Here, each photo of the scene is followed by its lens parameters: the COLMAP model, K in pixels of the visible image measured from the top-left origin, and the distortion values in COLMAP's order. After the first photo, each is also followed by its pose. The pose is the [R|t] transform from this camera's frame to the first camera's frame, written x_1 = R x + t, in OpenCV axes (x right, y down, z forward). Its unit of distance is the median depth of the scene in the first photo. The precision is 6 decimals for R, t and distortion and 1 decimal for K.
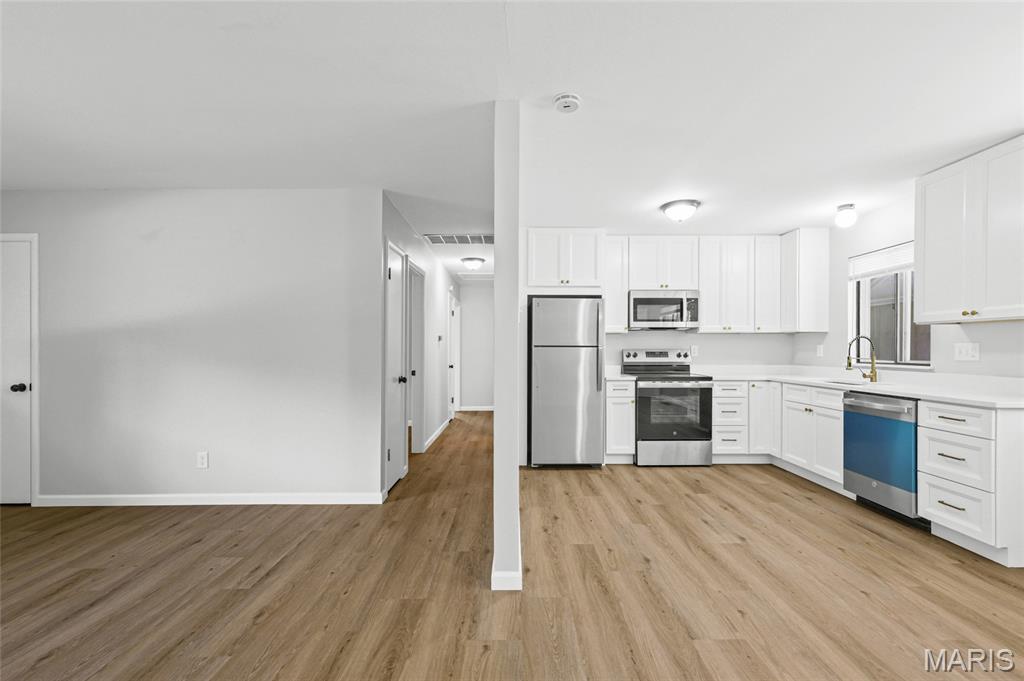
lens RADIAL K [[447.0, 0, 513.5], [0, 447.0, 349.9], [0, 0, 1]] dist [0.004029, 0.000374]
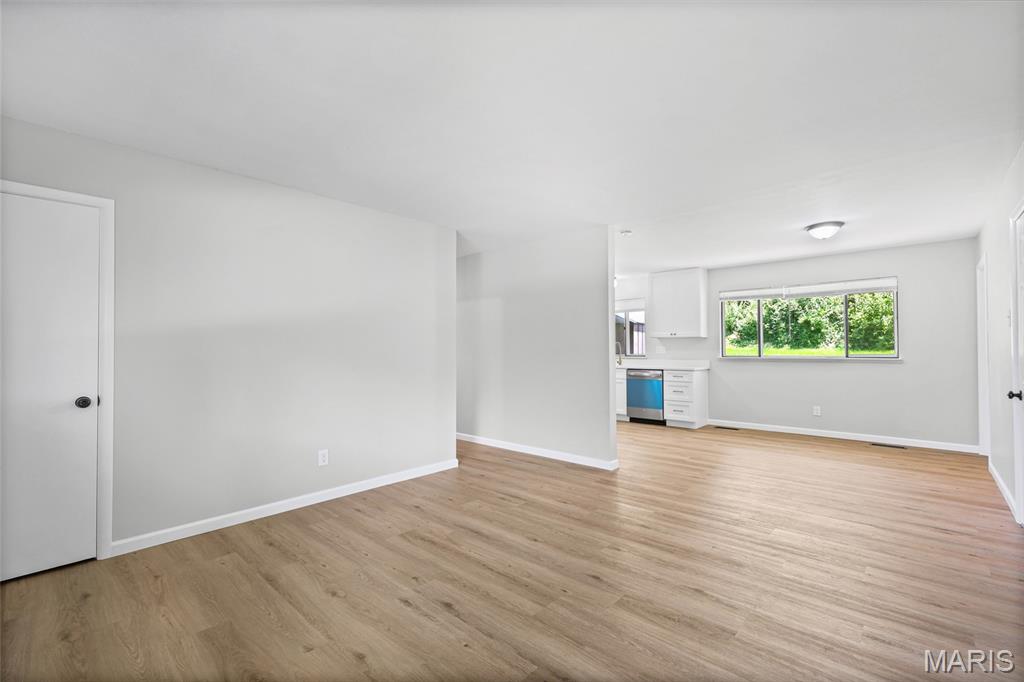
lens RADIAL K [[450.7, 0, 508.3], [0, 450.7, 341.6], [0, 0, 1]] dist [0.008654, 0.000103]
pose [[0.679083, 0.010743, 0.733983, -1.159202], [0.005080, 0.999800, -0.019334, 0.001440], [-0.734044, 0.016858, 0.678893, -0.020750]]
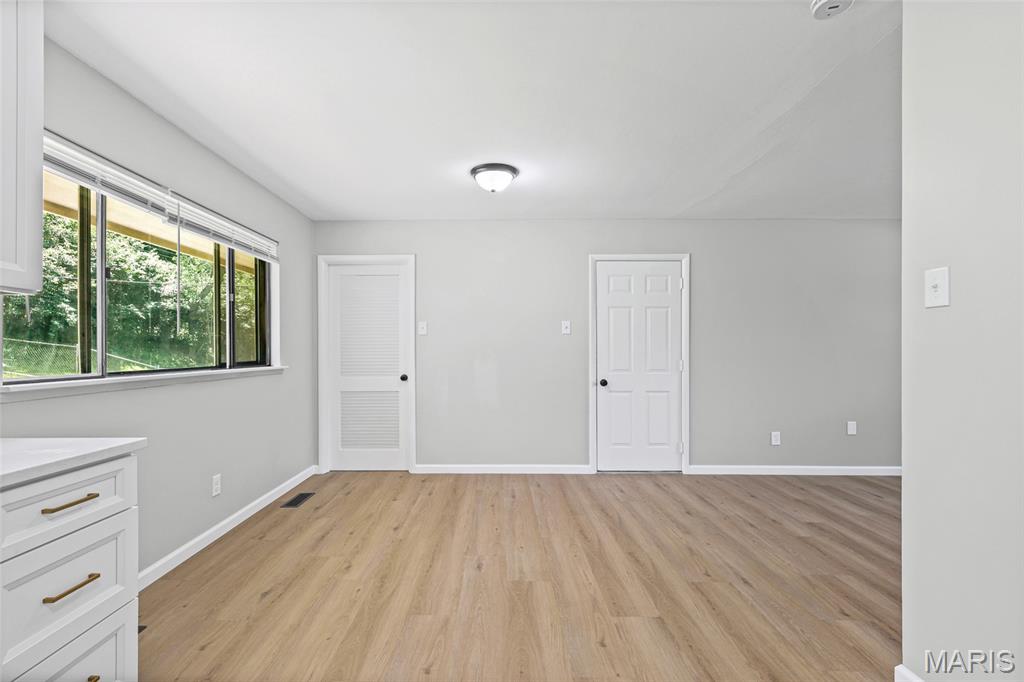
lens RADIAL K [[452.3, 0, 494.1], [0, 452.3, 352.2], [0, 0, 1]] dist [0.009065, -0.000329]
pose [[-0.999905, 0.003940, 0.013188, 0.407974], [0.003984, 0.999987, 0.003291, 0.000154], [-0.013175, 0.003344, -0.999908, 1.094293]]
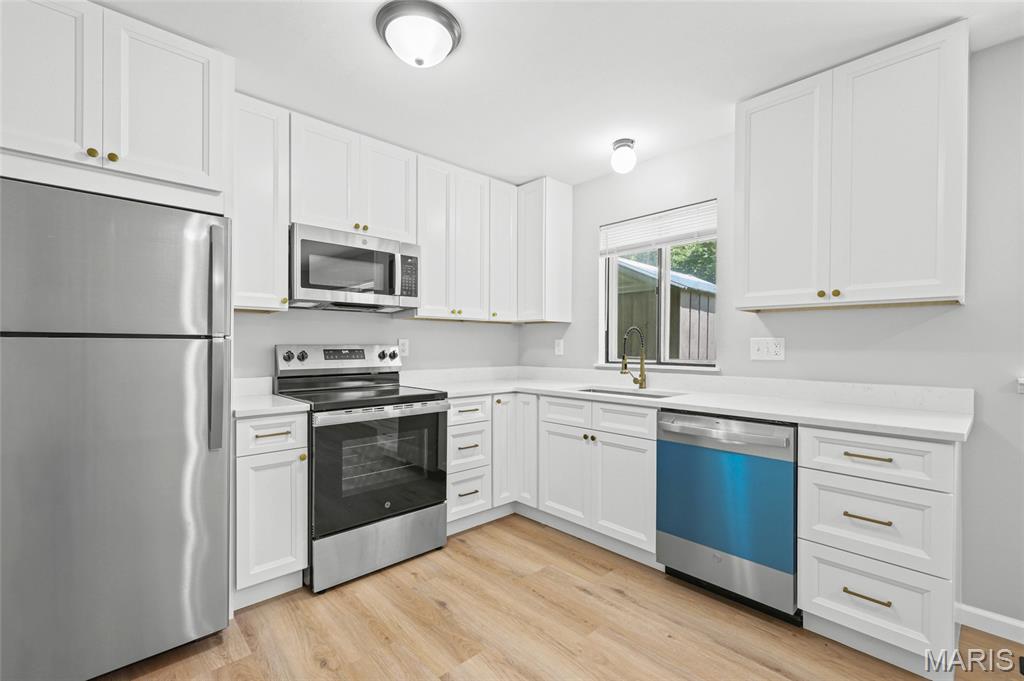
lens RADIAL K [[446.1, 0, 511.4], [0, 446.1, 347.3], [0, 0, 1]] dist [0.002335, 0.000064]
pose [[0.738087, -0.000893, 0.674705, 0.148024], [-0.001016, 0.999997, 0.002435, 0.000318], [-0.674705, -0.002483, 0.738084, 0.659902]]
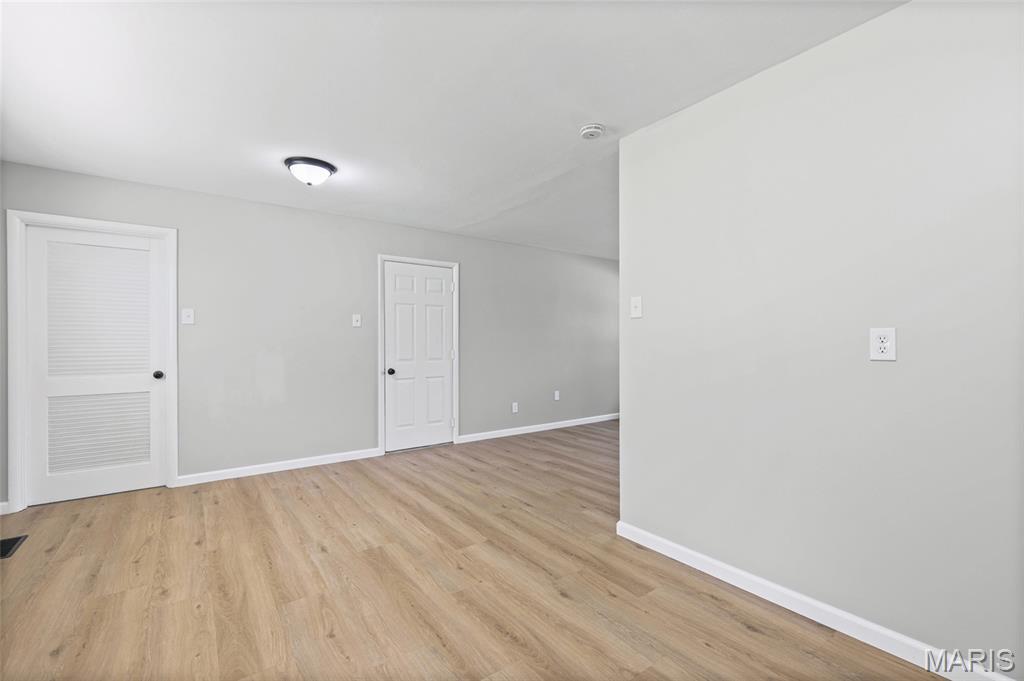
lens RADIAL K [[443.0, 0, 511.9], [0, 443.0, 342.7], [0, 0, 1]] dist [0.001103, 0.000096]
pose [[-0.809181, 0.004867, -0.587539, 0.614595], [0.004459, 0.999988, 0.002143, 0.000947], [0.587542, -0.000886, -0.809193, 1.151199]]
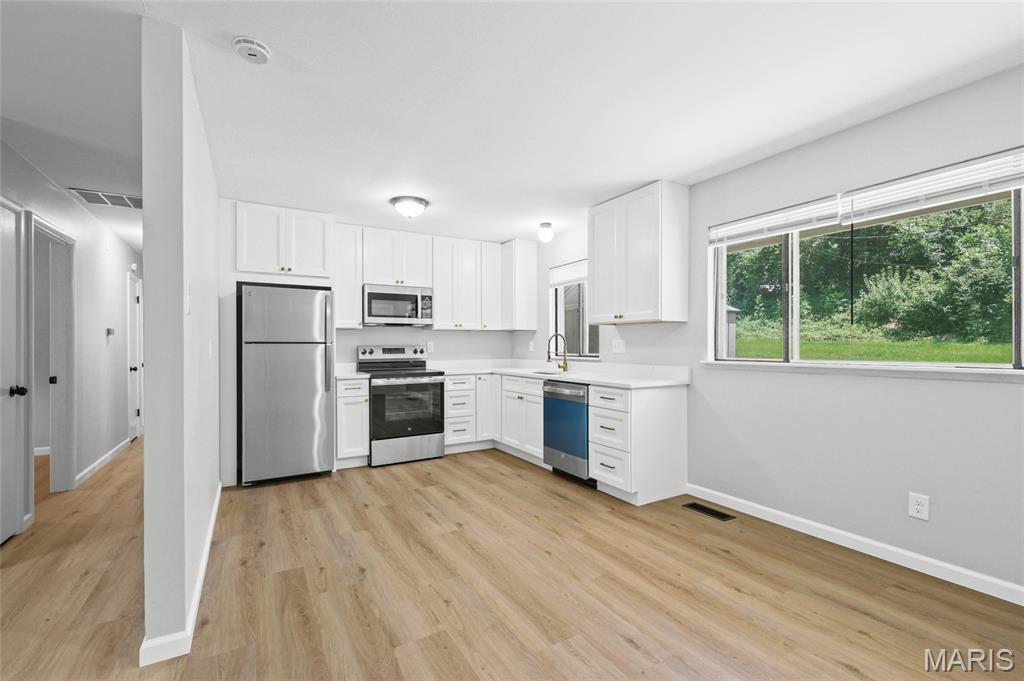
lens RADIAL K [[446.1, 0, 511.4], [0, 446.1, 347.3], [0, 0, 1]] dist [0.002335, 0.000064]
pose [[0.865024, -0.006562, 0.501688, 0.073514], [0.005526, 0.999978, 0.003553, 0.000436], [-0.501701, -0.000301, 0.865041, 0.023982]]
